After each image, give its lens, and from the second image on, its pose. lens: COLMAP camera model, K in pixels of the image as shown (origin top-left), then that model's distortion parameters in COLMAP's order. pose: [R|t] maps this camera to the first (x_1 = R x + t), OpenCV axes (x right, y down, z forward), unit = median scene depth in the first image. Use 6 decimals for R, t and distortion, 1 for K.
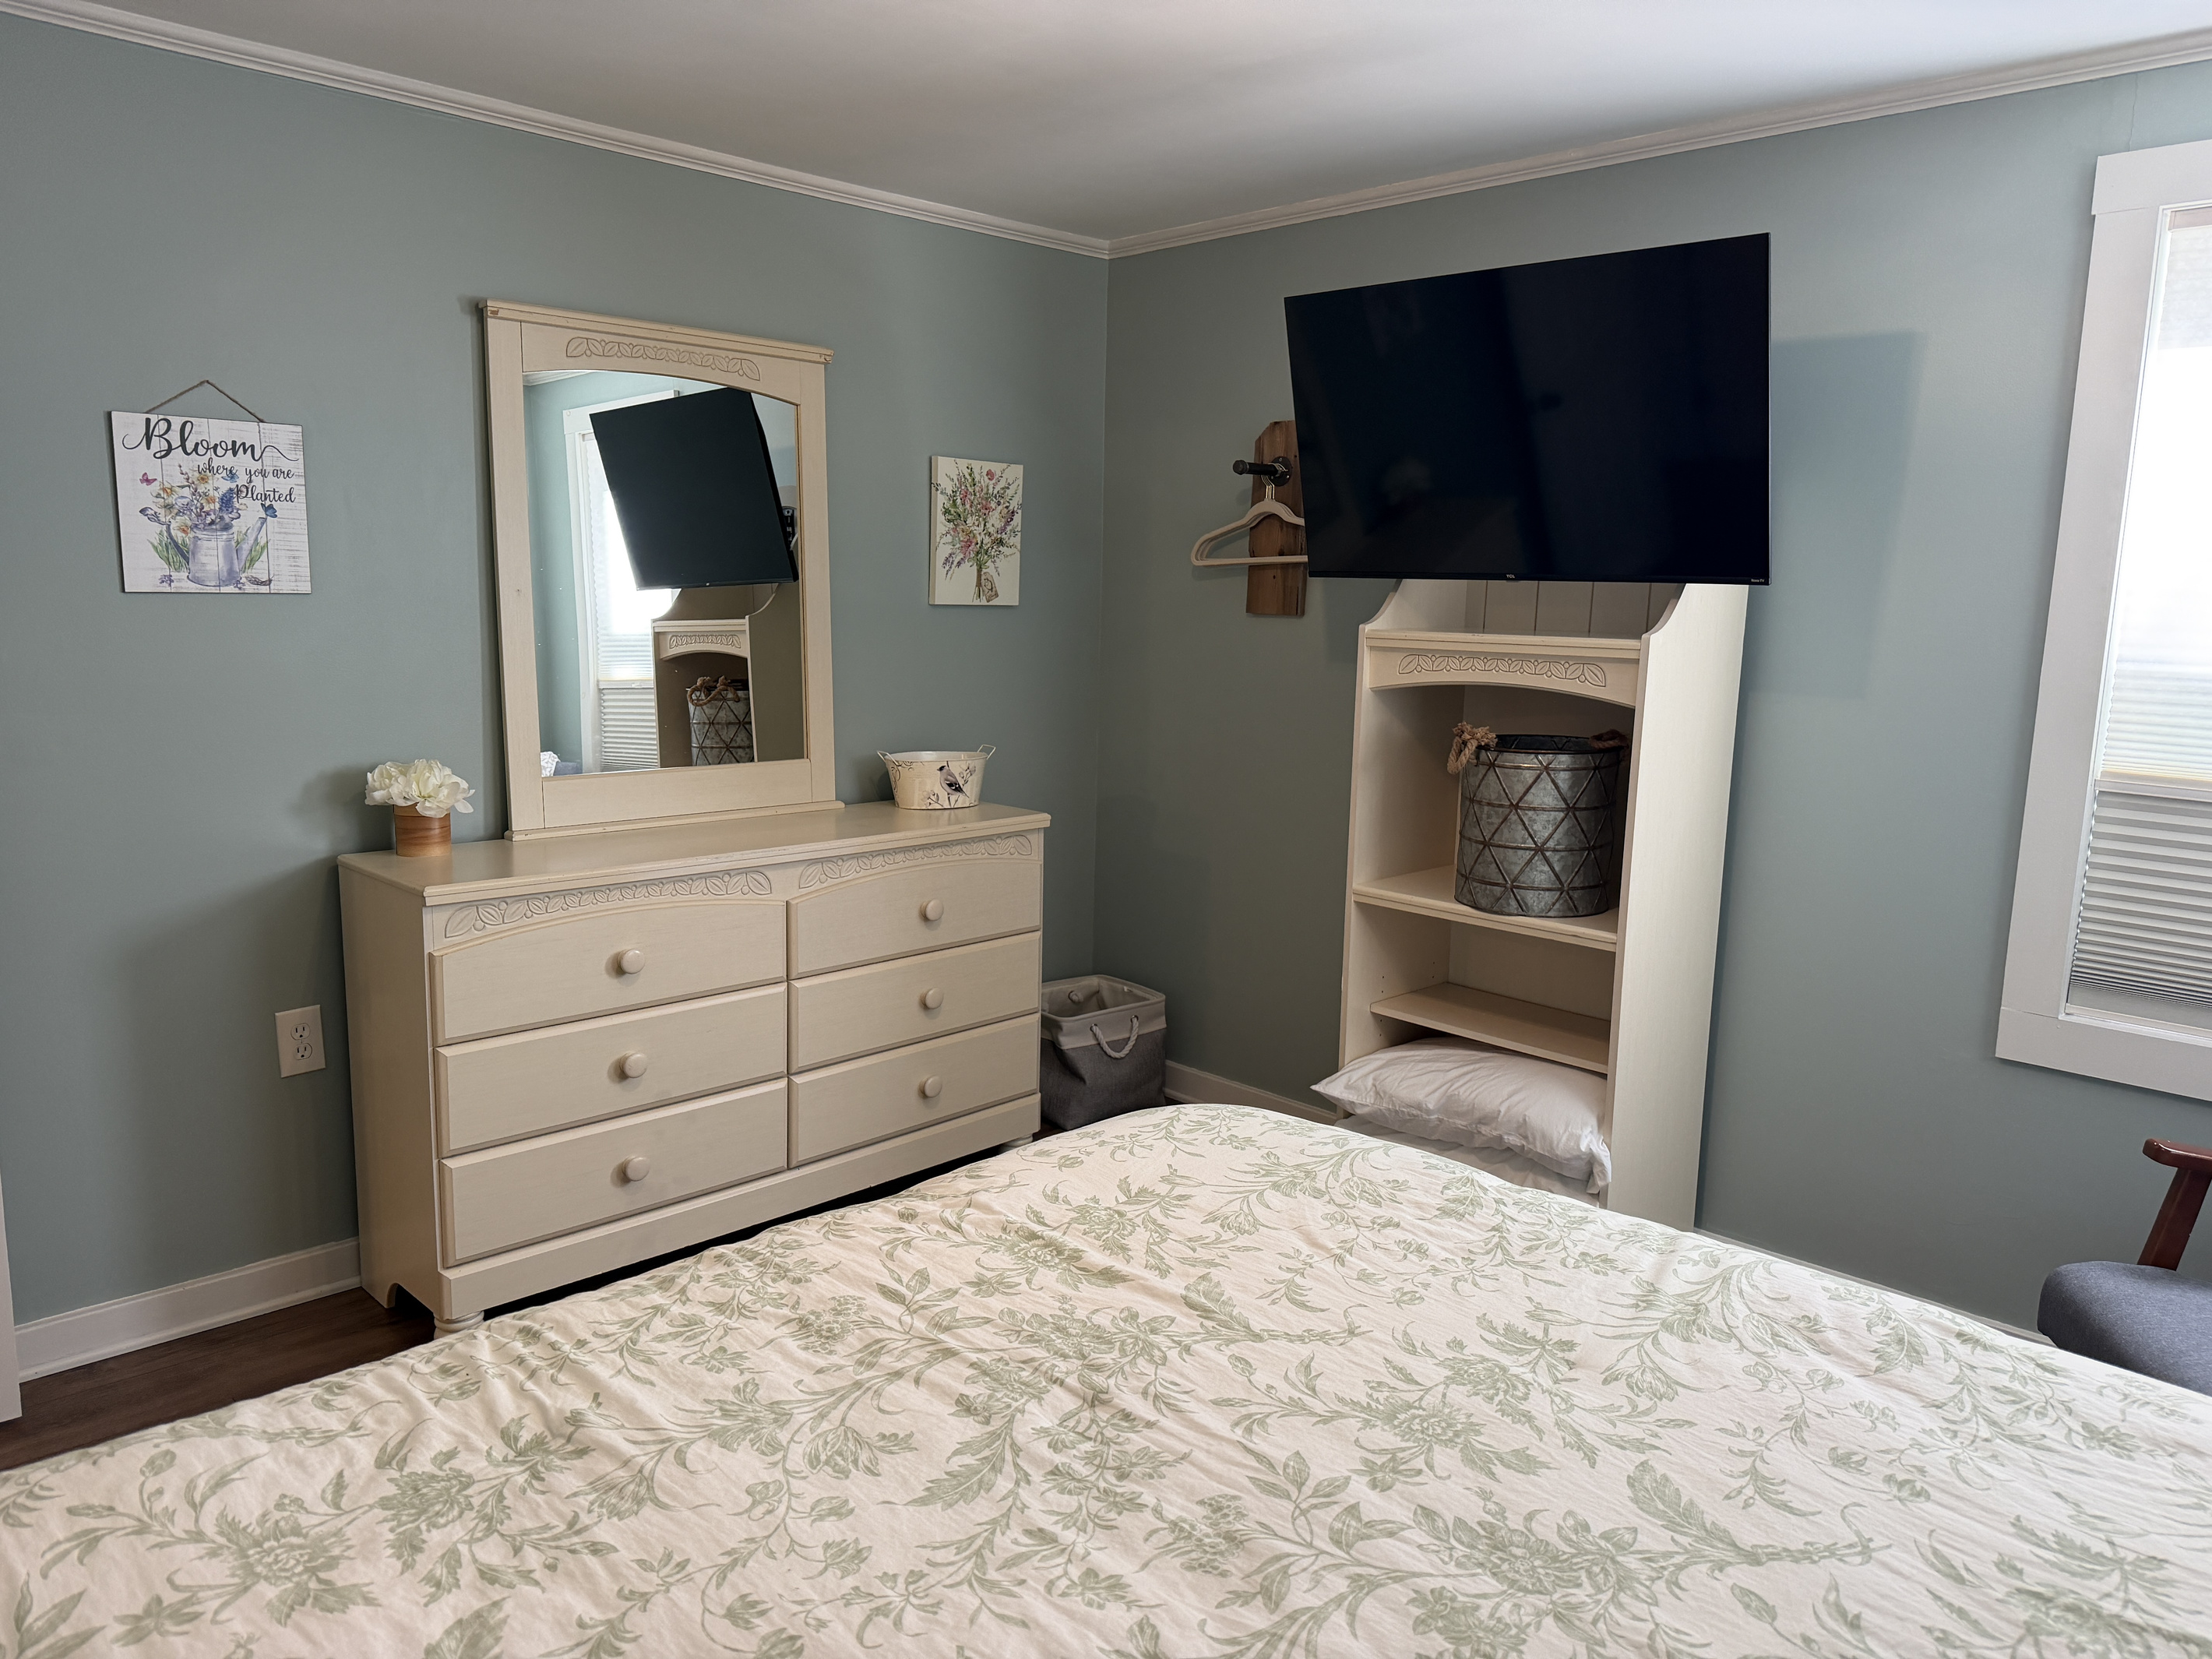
lens RADIAL K [[1552.0, 0, 1106.0], [0, 1552.0, 829.5], [0, 0, 1]] dist [0.051439, -0.125777]
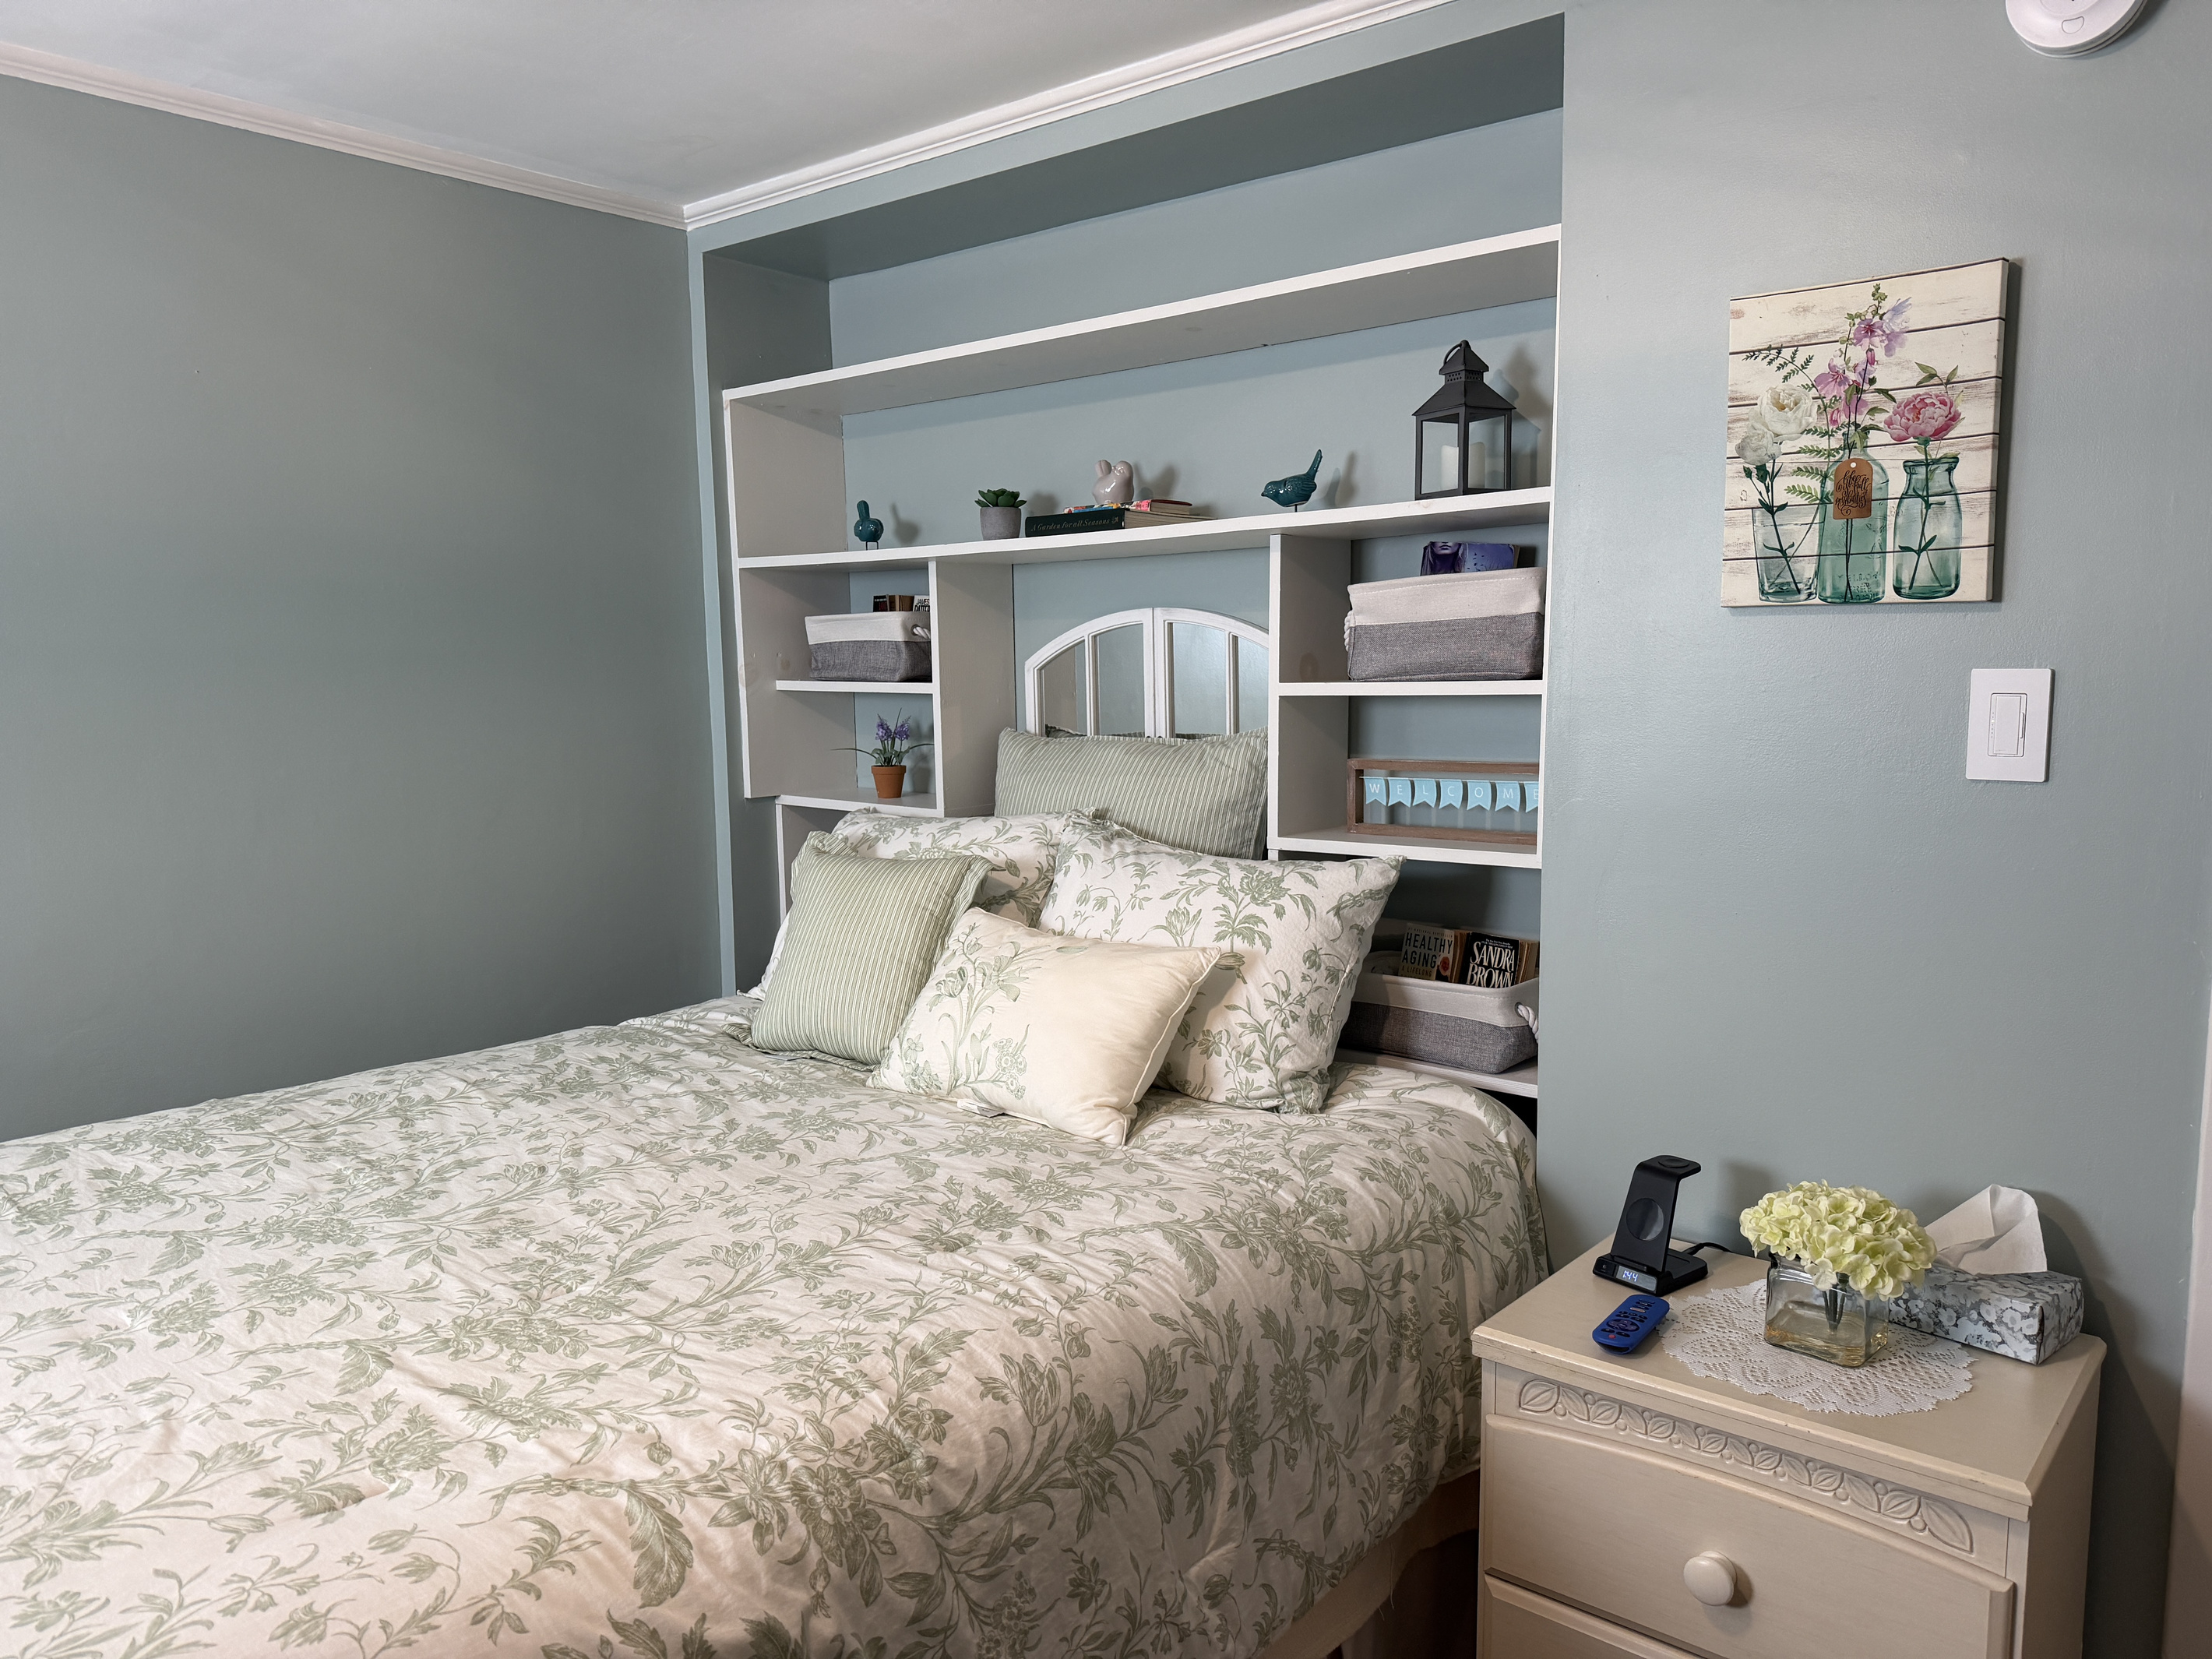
lens RADIAL K [[1544.9, 0, 1106.0], [0, 1544.9, 829.5], [0, 0, 1]] dist [0.127075, -0.193268]
pose [[-0.996913, -0.007196, -0.078189, -0.372158], [-0.027523, 0.964635, 0.262147, -0.352813], [0.073537, 0.263490, -0.961855, 2.191561]]
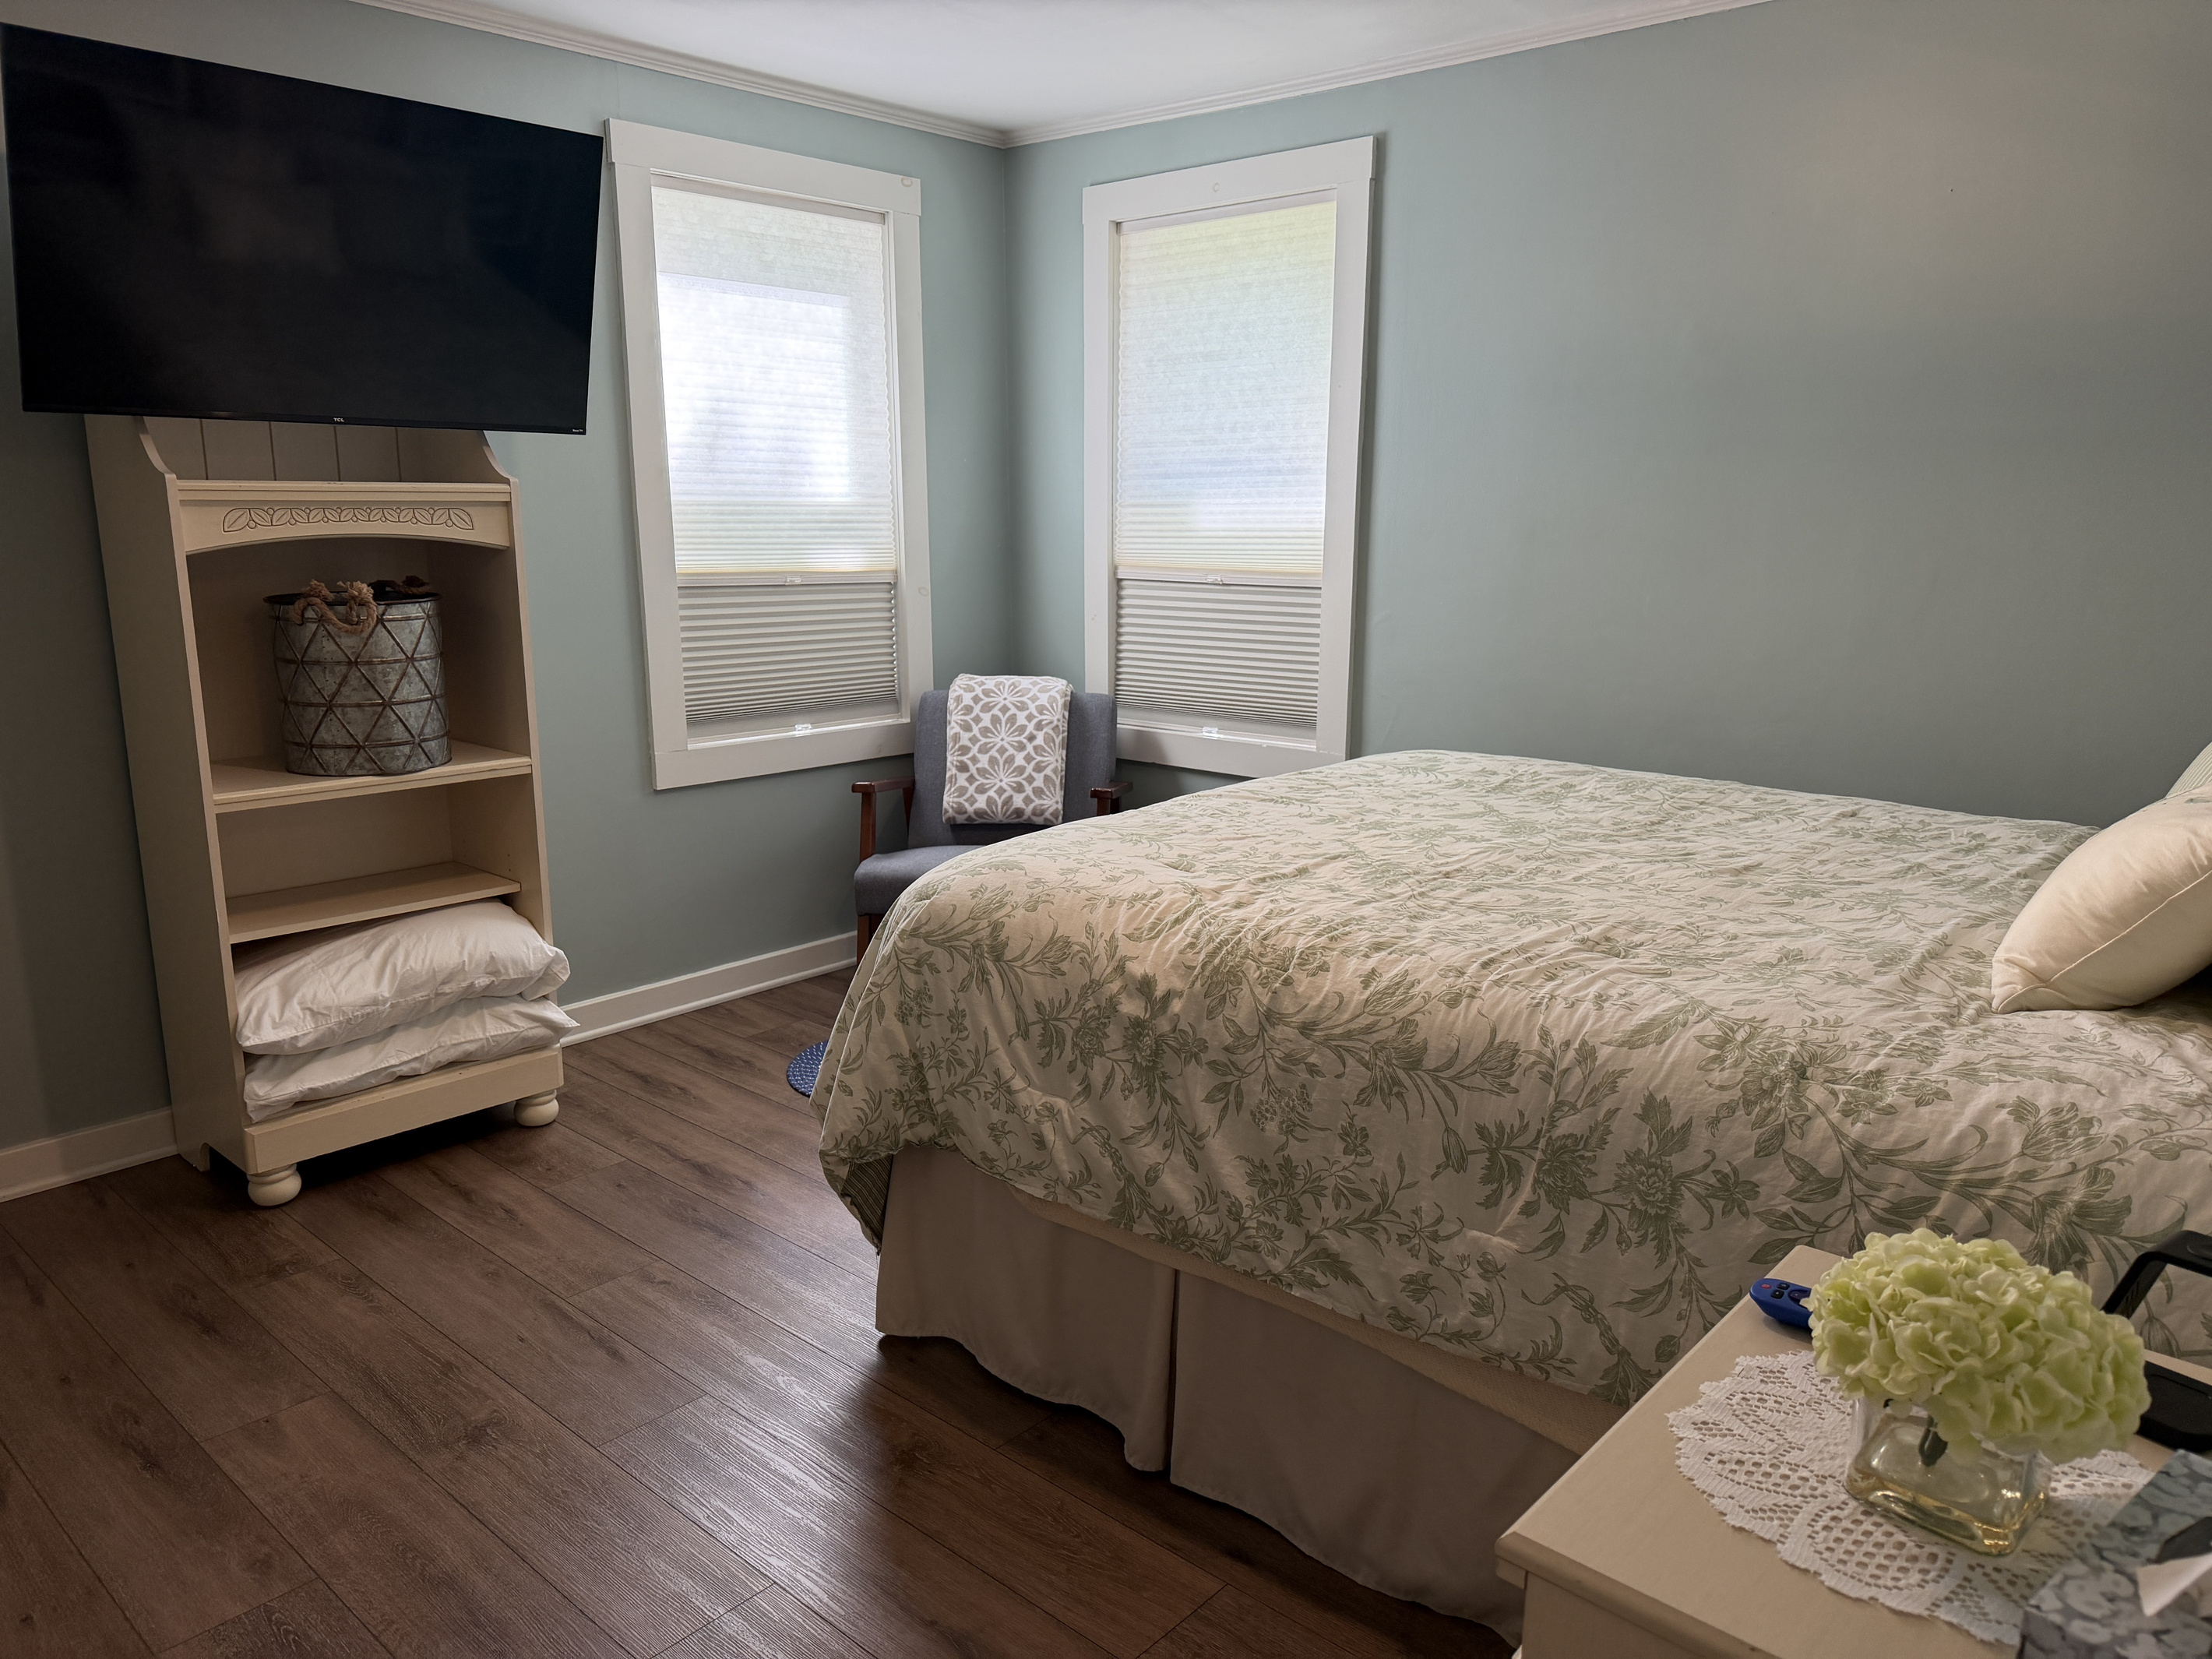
lens RADIAL K [[1589.3, 0, 1106.0], [0, 1589.3, 829.5], [0, 0, 1]] dist [0.047915, -0.068668]
pose [[-0.044167, -0.225616, 0.973215, -1.838372], [0.153694, 0.961034, 0.229767, -0.183285], [-0.987131, 0.159725, -0.007770, 1.427897]]
